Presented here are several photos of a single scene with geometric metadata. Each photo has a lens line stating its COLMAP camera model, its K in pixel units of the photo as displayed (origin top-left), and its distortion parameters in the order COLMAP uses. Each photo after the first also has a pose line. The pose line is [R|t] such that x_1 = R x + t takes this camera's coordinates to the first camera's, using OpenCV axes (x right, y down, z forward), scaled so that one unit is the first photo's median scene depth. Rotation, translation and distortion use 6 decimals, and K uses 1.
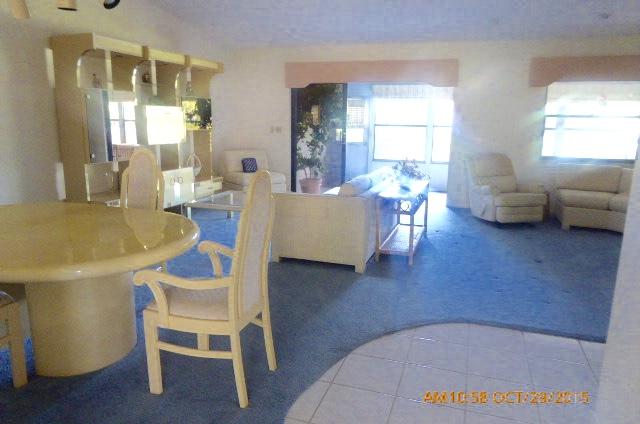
lens RADIAL K [[459.1, 0, 320.0], [0, 459.1, 212.0], [0, 0, 1]] dist [-0.000766, -0.000584]
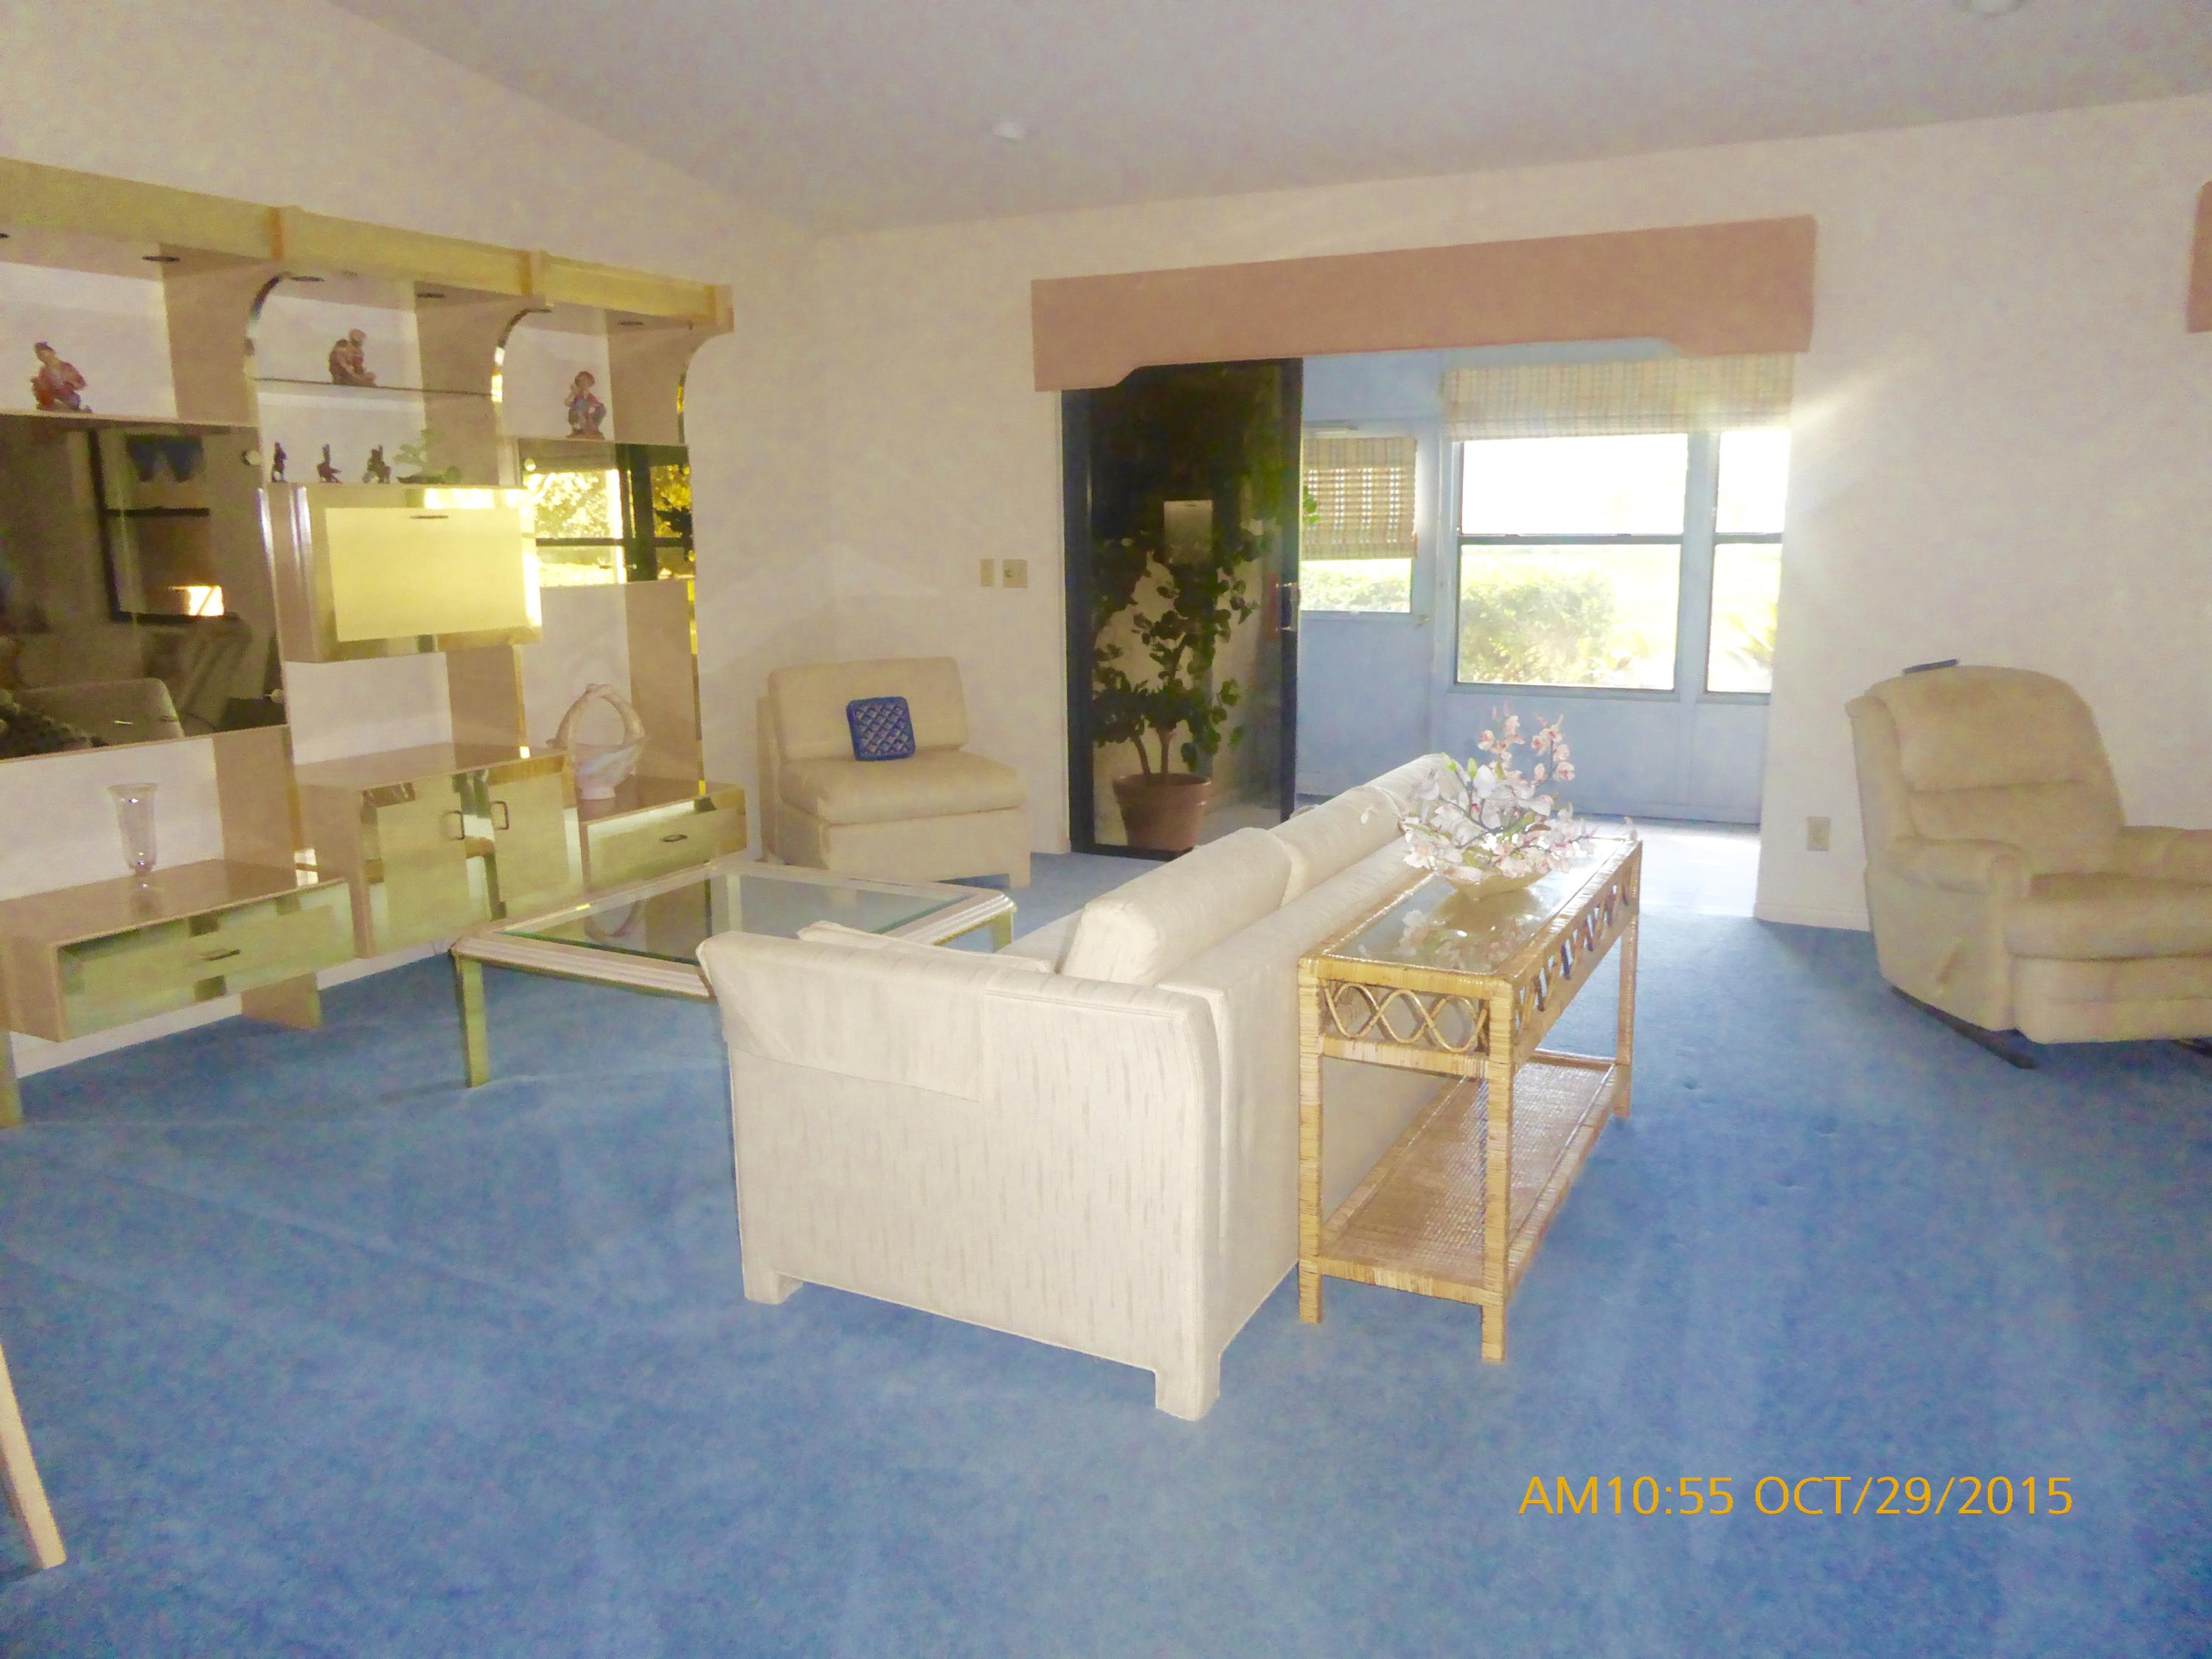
lens RADIAL K [[1609.1, 0, 1097.3], [0, 1609.1, 818.7], [0, 0, 1]] dist [-0.000056, 0.002569]
pose [[0.989732, -0.002793, -0.142907, 0.070852], [0.000277, 0.999845, -0.017620, -0.040413], [0.142934, 0.017399, 0.989579, 0.197203]]
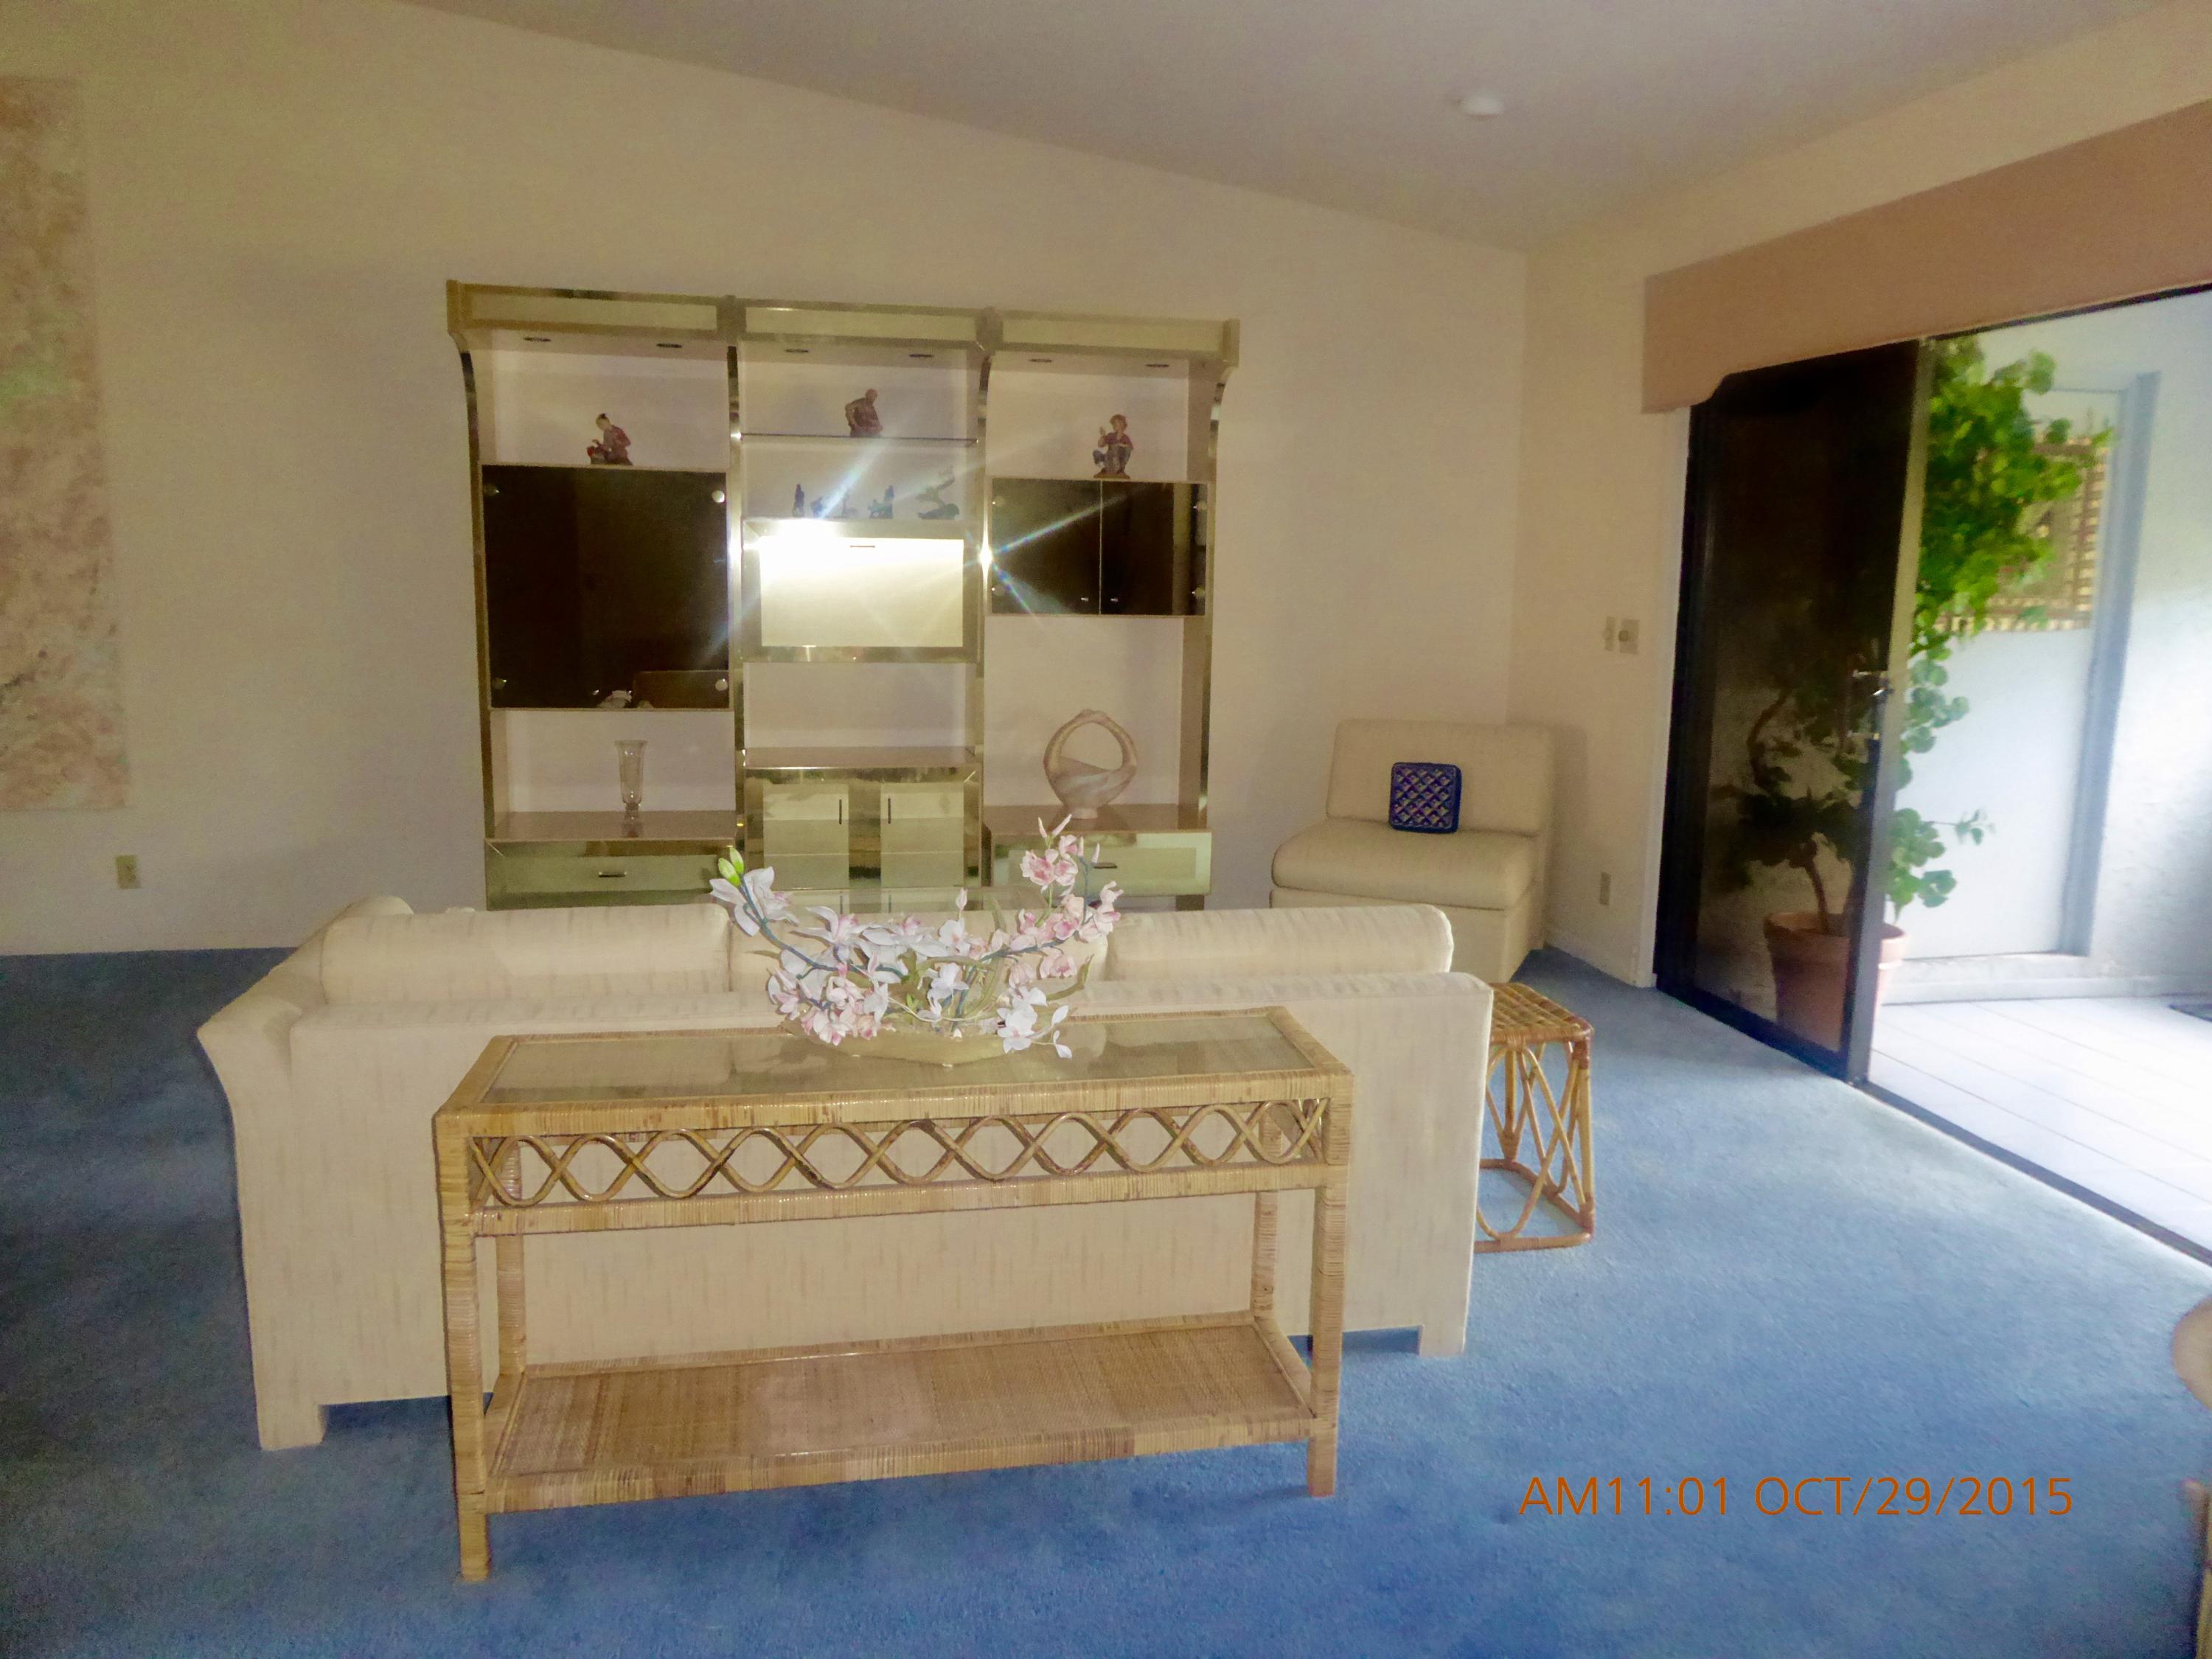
lens RADIAL K [[1609.1, 0, 1097.3], [0, 1609.1, 818.7], [0, 0, 1]] dist [-0.000056, 0.002569]
pose [[0.494973, 0.136886, -0.858058, 0.394969], [-0.183294, 0.981740, 0.050884, -0.100239], [0.849356, 0.132091, 0.511025, 0.489135]]
